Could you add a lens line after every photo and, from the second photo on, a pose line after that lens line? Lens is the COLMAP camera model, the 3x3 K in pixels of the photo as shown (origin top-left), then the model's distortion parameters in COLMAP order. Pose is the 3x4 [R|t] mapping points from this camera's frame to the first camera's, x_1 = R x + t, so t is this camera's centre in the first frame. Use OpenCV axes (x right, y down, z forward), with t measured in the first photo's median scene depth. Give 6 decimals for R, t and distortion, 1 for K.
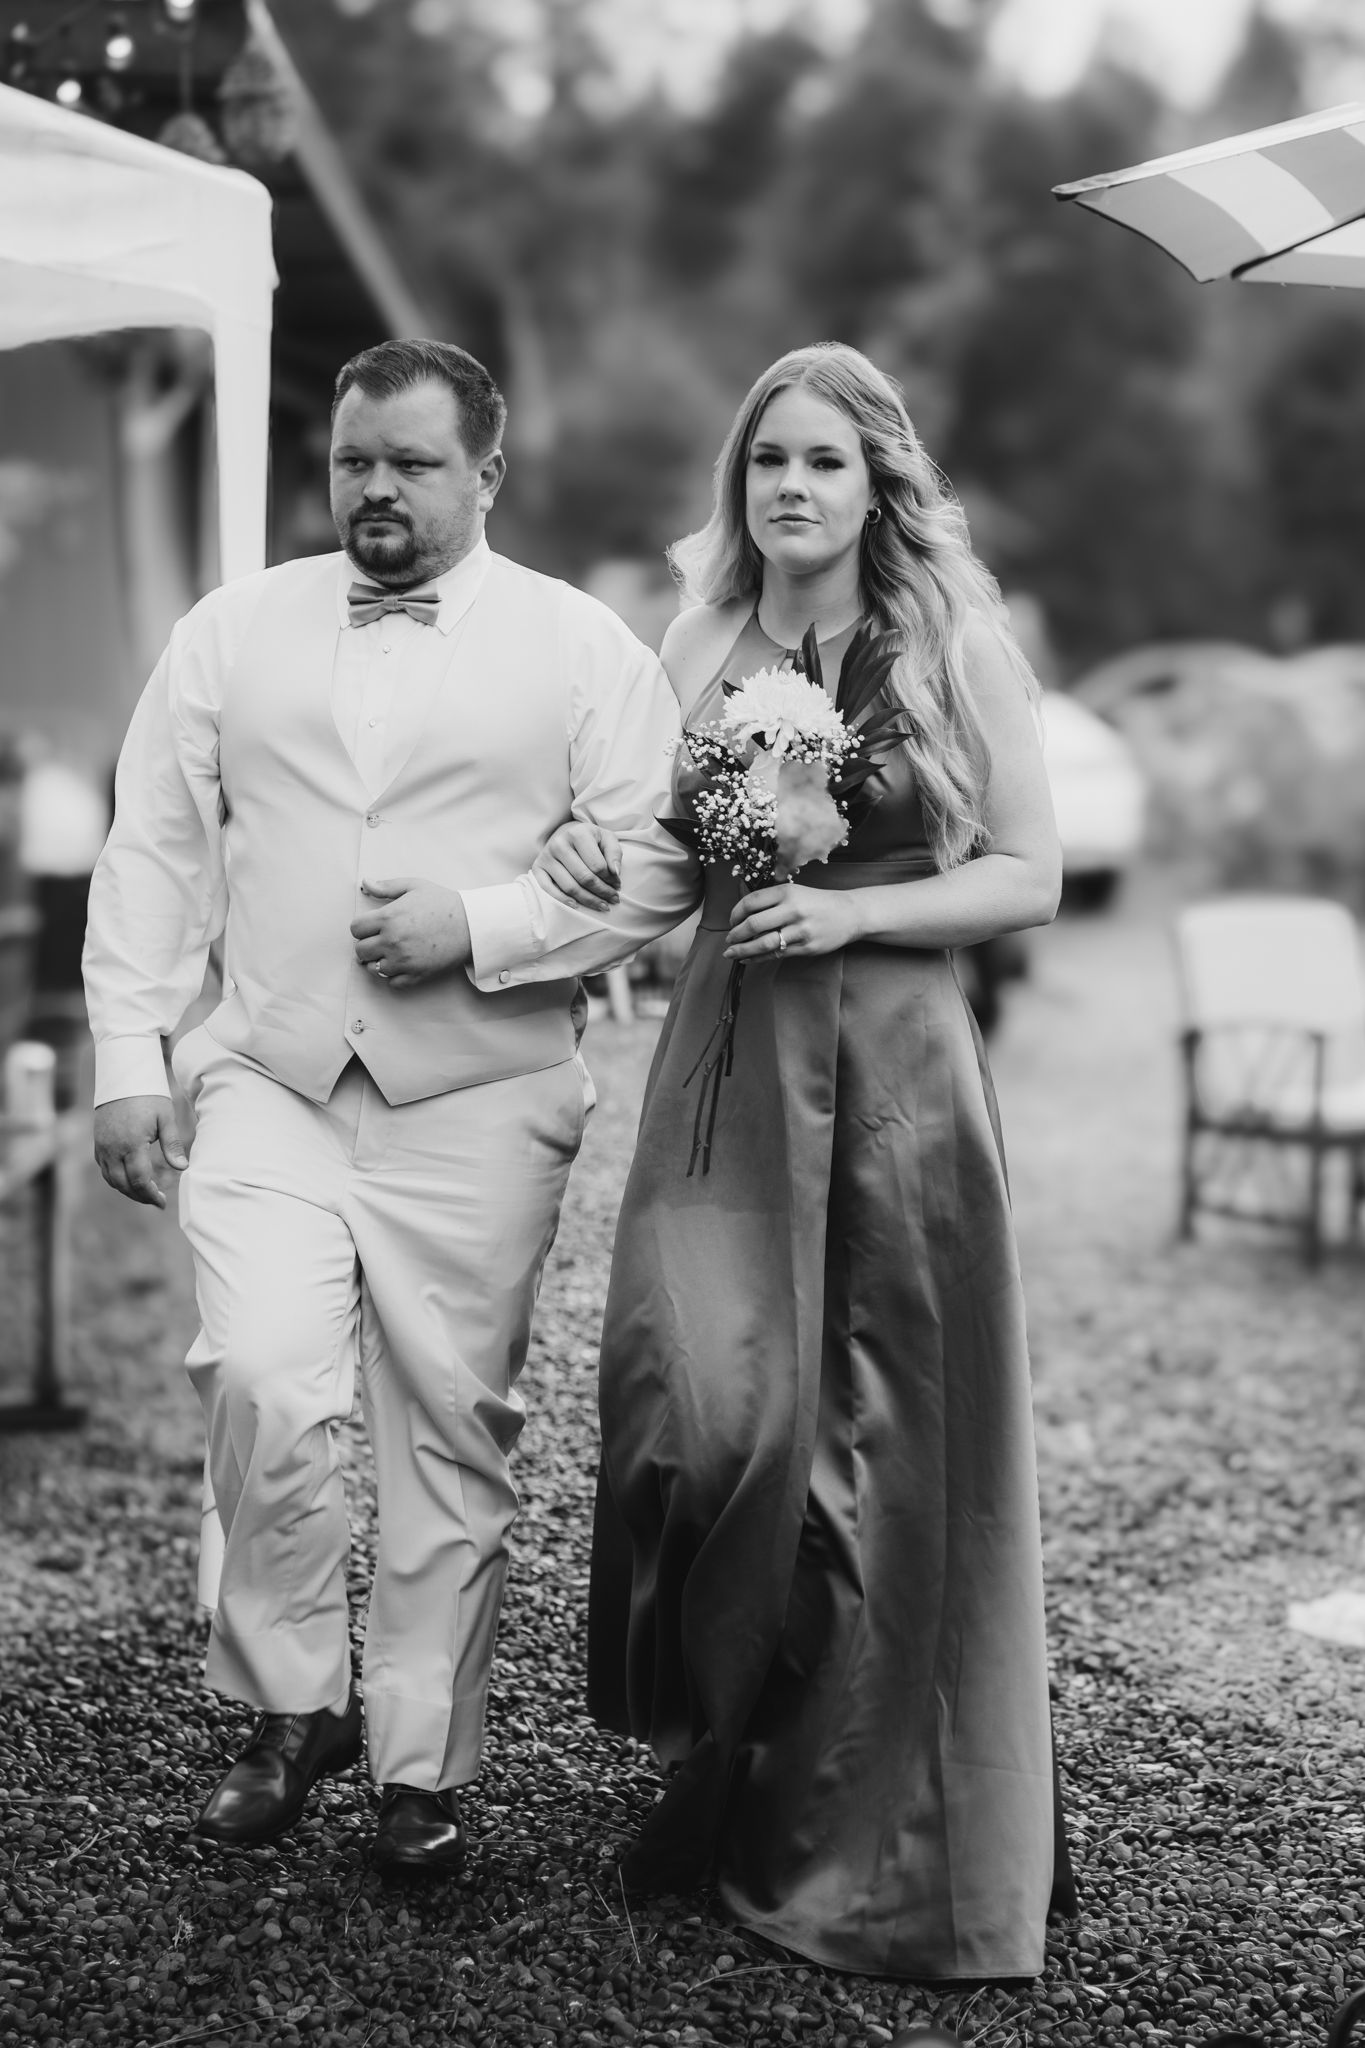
lens RADIAL K [[4158.6, 0, 682.1], [0, 4158.6, 1011.1], [0, 0, 1]] dist [0.598105, 0.000000]
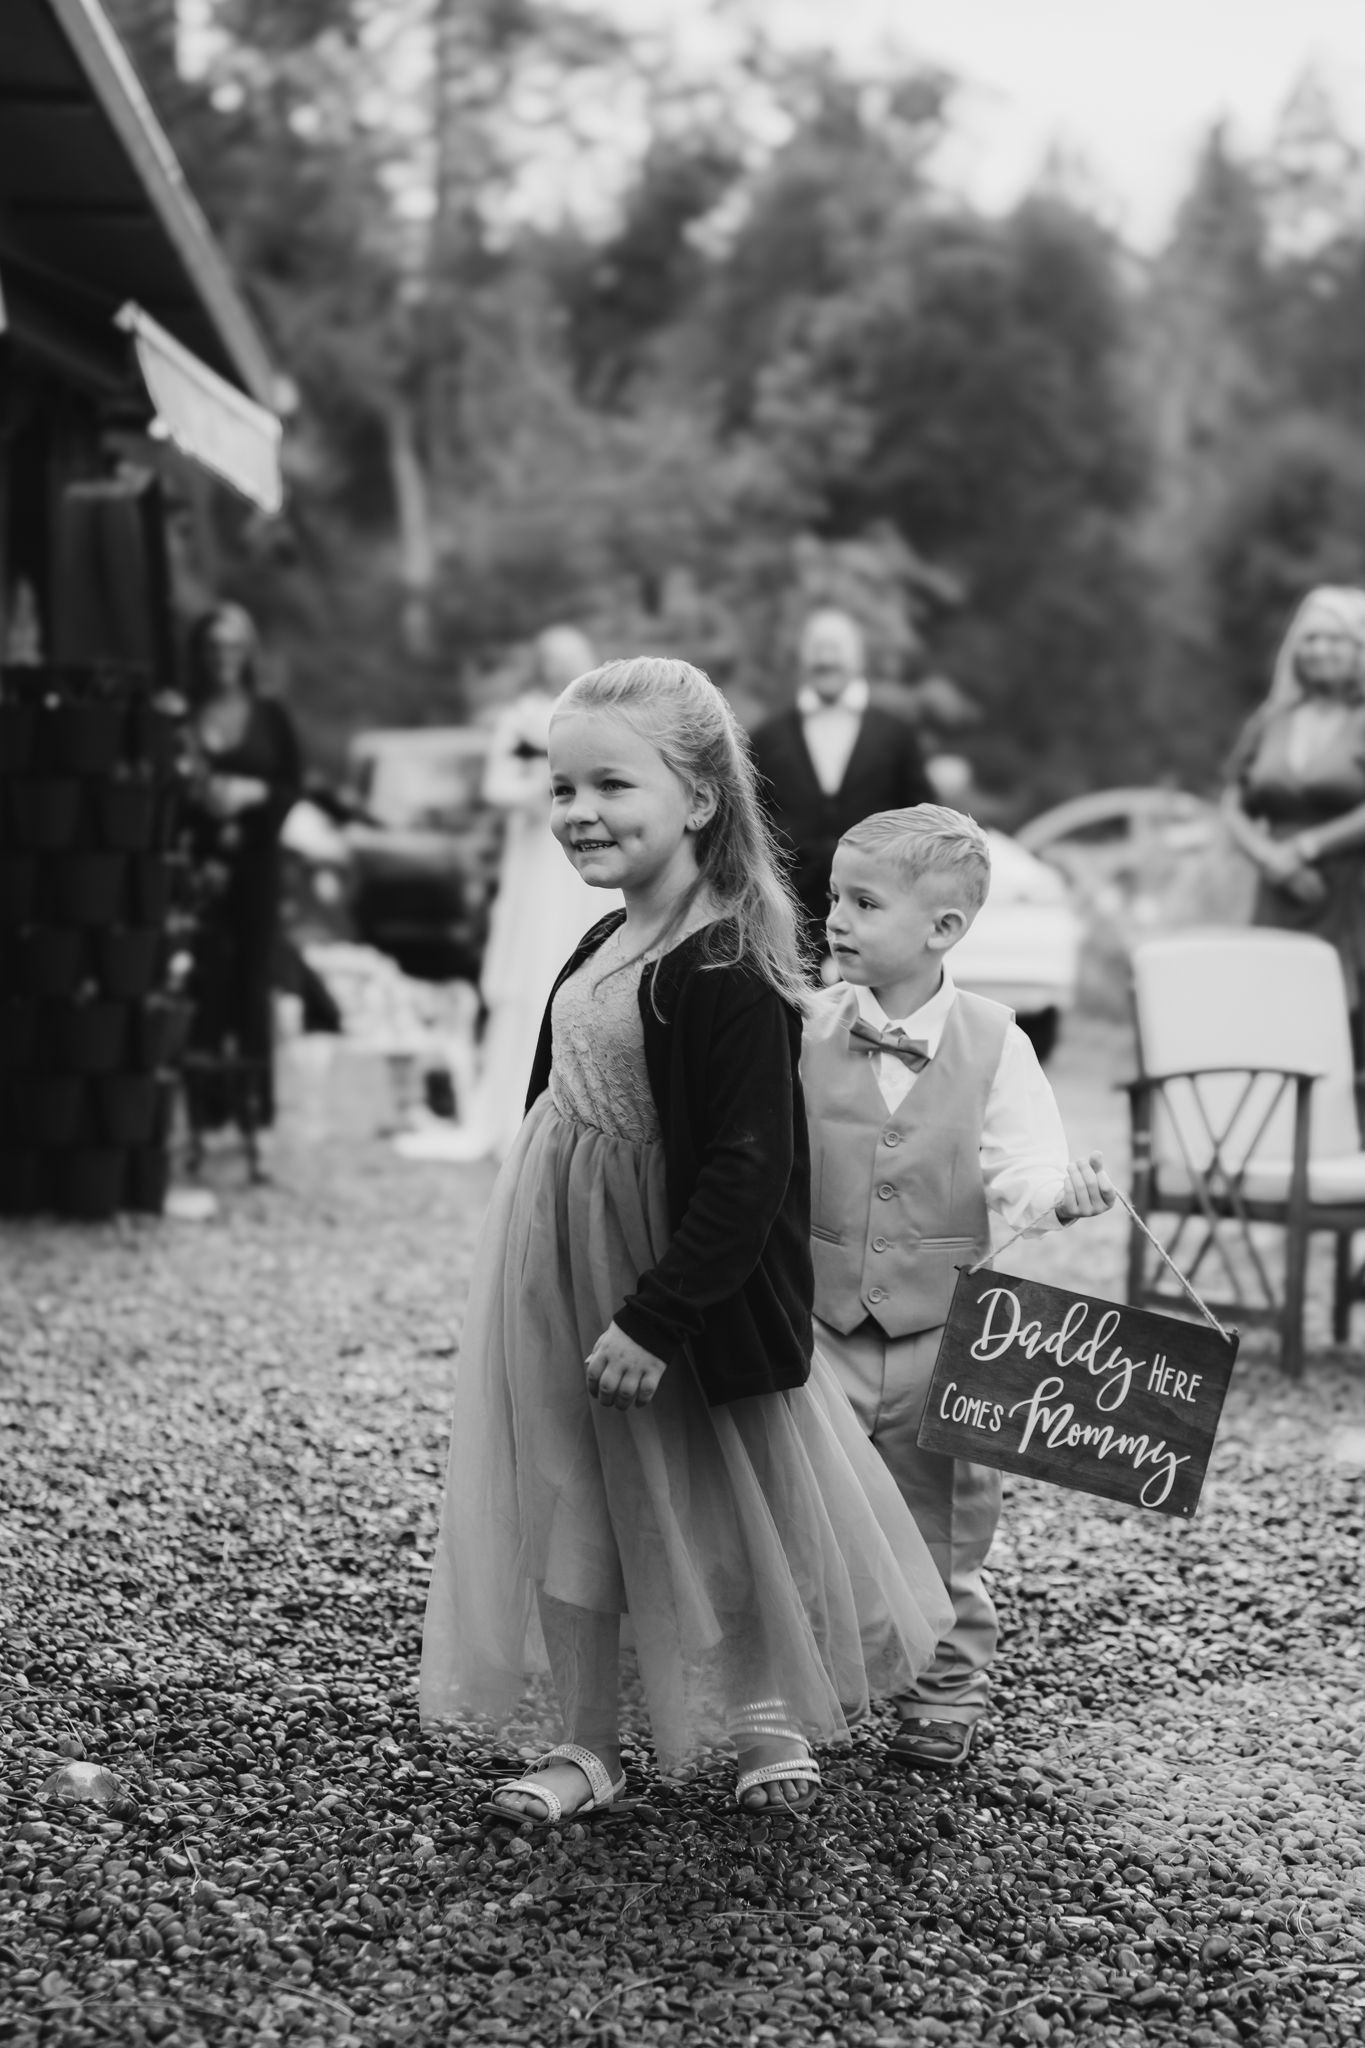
lens RADIAL K [[4485.3, 0, 704.4], [0, 4485.3, 1160.1], [0, 0, 1]] dist [0.545178, 0.000000]
pose [[0.999499, 0.018215, 0.025885, 0.021547], [-0.017665, 0.999616, -0.021332, 0.056360], [-0.026264, 0.020864, 0.999437, 0.202021]]
